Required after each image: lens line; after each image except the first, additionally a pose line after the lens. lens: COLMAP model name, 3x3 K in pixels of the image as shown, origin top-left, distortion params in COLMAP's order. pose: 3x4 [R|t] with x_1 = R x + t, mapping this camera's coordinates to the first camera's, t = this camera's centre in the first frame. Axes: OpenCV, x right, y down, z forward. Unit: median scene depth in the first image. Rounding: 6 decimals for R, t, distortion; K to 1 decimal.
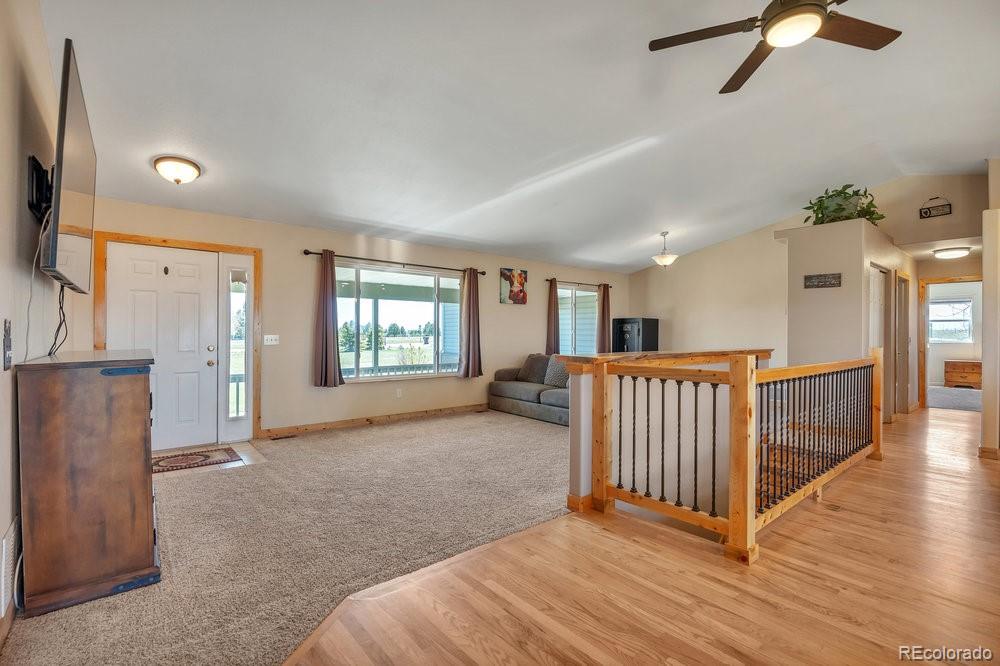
lens RADIAL K [[456.7, 0, 500.0], [0, 456.7, 333.0], [0, 0, 1]] dist [-0.000125, 0.000452]
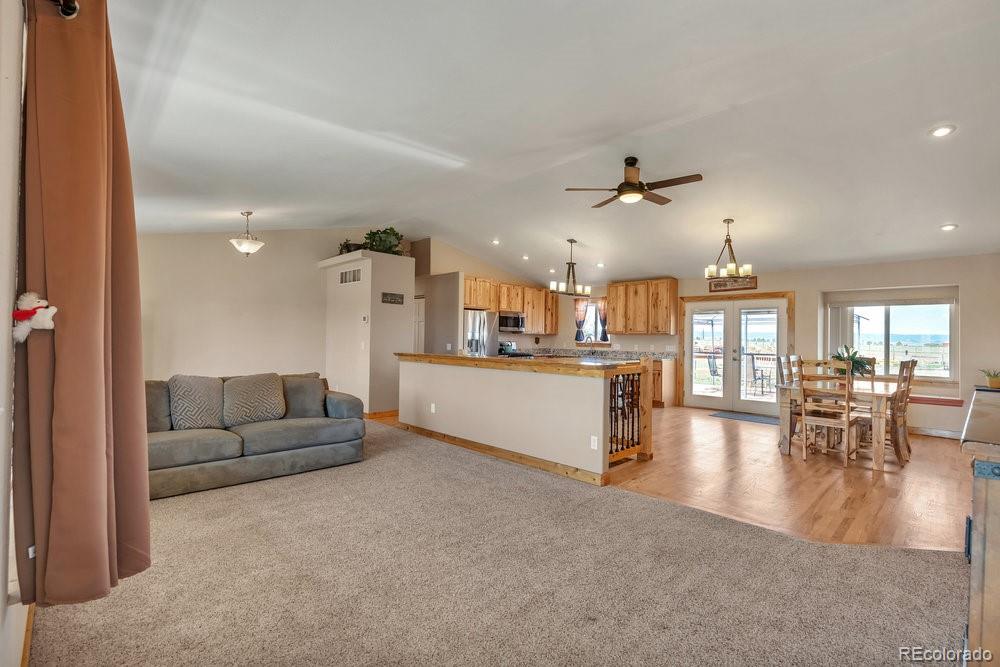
lens RADIAL K [[451.1, 0, 513.7], [0, 451.1, 332.3], [0, 0, 1]] dist [-0.000574, 0.000279]
pose [[-0.091274, 0.006635, 0.995804, -0.496812], [-0.016468, 0.999831, -0.008171, -0.010997], [-0.995690, -0.017145, -0.091149, 0.636835]]
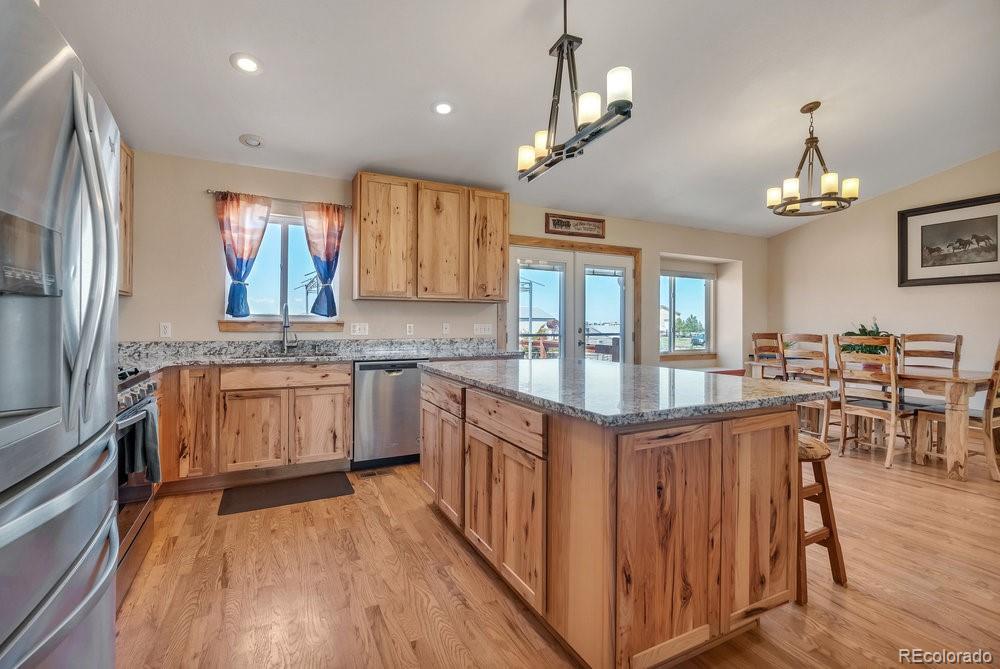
lens RADIAL K [[460.4, 0, 502.0], [0, 460.4, 322.8], [0, 0, 1]] dist [-0.017307, 0.000020]
pose [[-0.972289, -0.009830, 0.233574, 0.602188], [-0.010413, 0.999945, -0.001263, 0.007866], [-0.233549, -0.003661, -0.972338, 0.727379]]
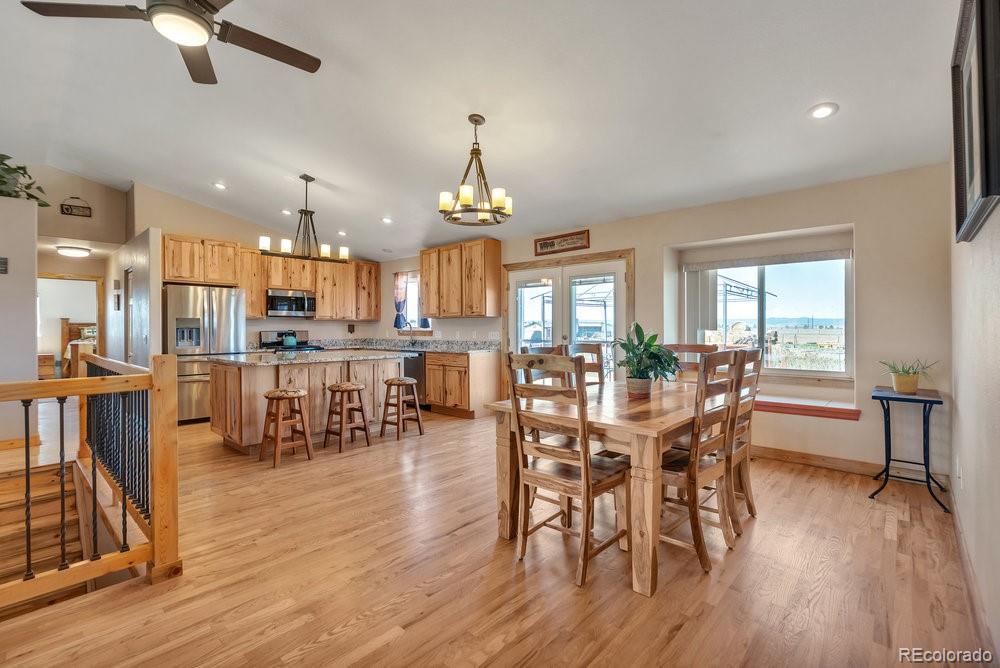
lens RADIAL K [[450.5, 0, 499.7], [0, 450.5, 328.5], [0, 0, 1]] dist [0.000283, 0.000248]
pose [[-0.133579, -0.005304, 0.991024, -0.167955], [0.001724, 0.999983, 0.005584, -0.002880], [-0.991037, 0.002455, -0.133567, 0.166507]]
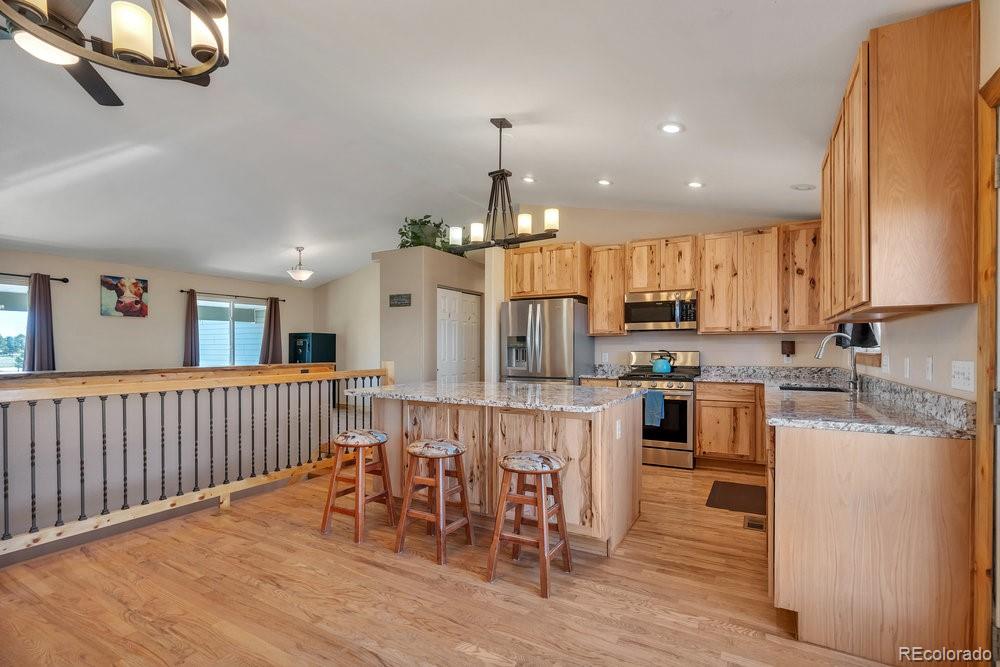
lens RADIAL K [[459.3, 0, 504.0], [0, 459.3, 349.5], [0, 0, 1]] dist [-0.001625, -0.000039]
pose [[0.938418, -0.007056, 0.345431, 0.459377], [0.005420, 0.999969, 0.005702, -0.000382], [-0.345460, -0.003479, 0.938427, -0.105590]]
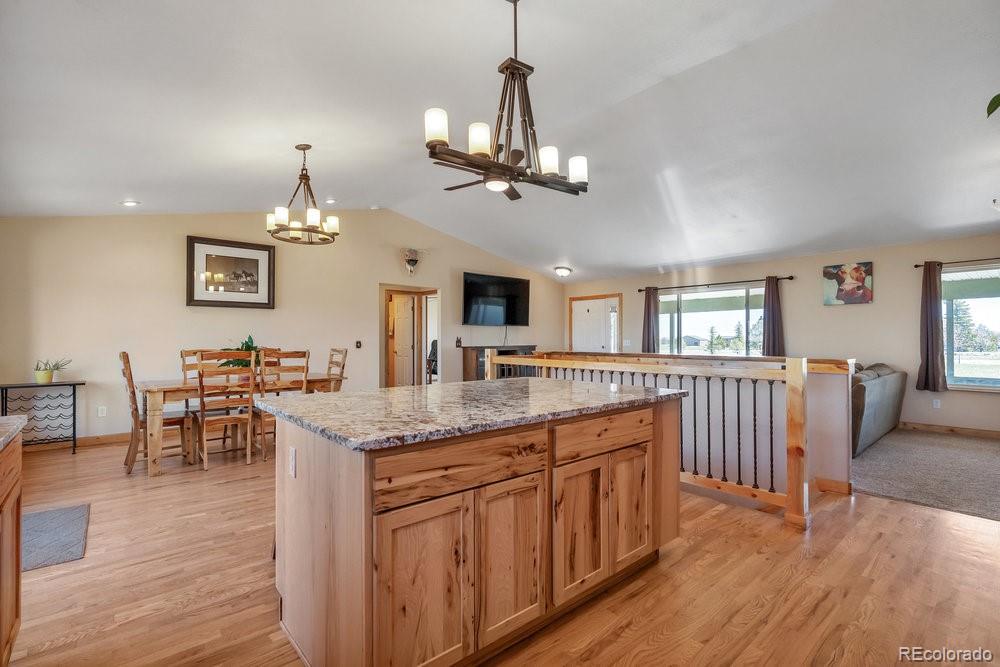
lens RADIAL K [[456.7, 0, 500.0], [0, 456.7, 333.5], [0, 0, 1]] dist [-0.000125, 0.000452]
pose [[0.011787, -0.016052, -0.999802, 0.977082], [0.002013, 0.999870, -0.016029, 0.004230], [0.999929, -0.001823, 0.011818, 0.372822]]
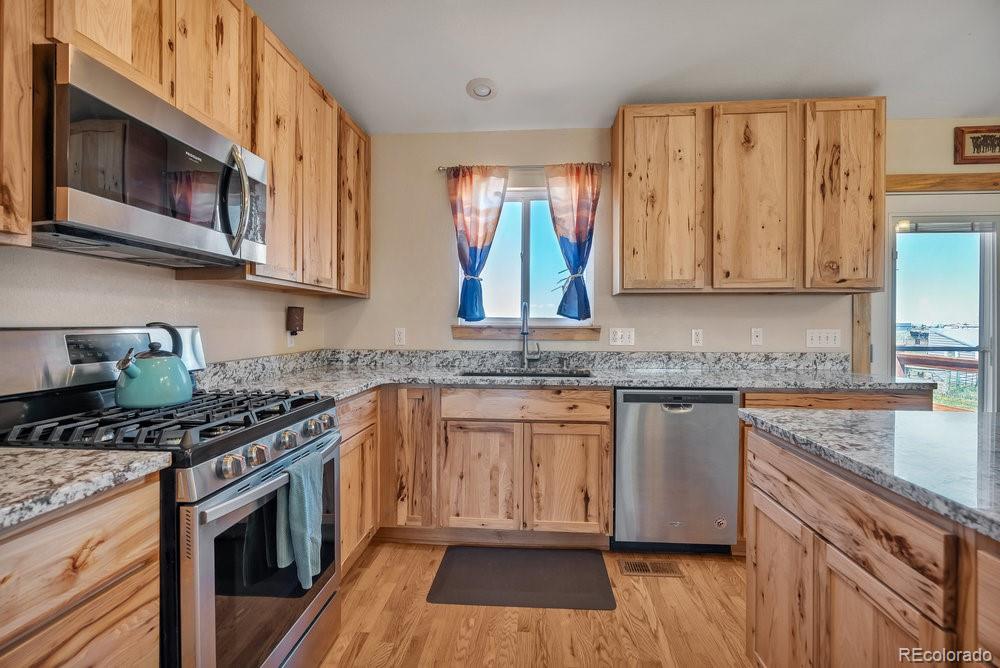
lens RADIAL K [[453.4, 0, 502.8], [0, 453.4, 325.5], [0, 0, 1]] dist [-0.001286, 0.000250]
pose [[-0.707362, -0.008116, 0.706805, 0.709044], [-0.007283, 0.999965, 0.004193, 0.005837], [-0.706814, -0.002181, -0.707396, 0.555083]]
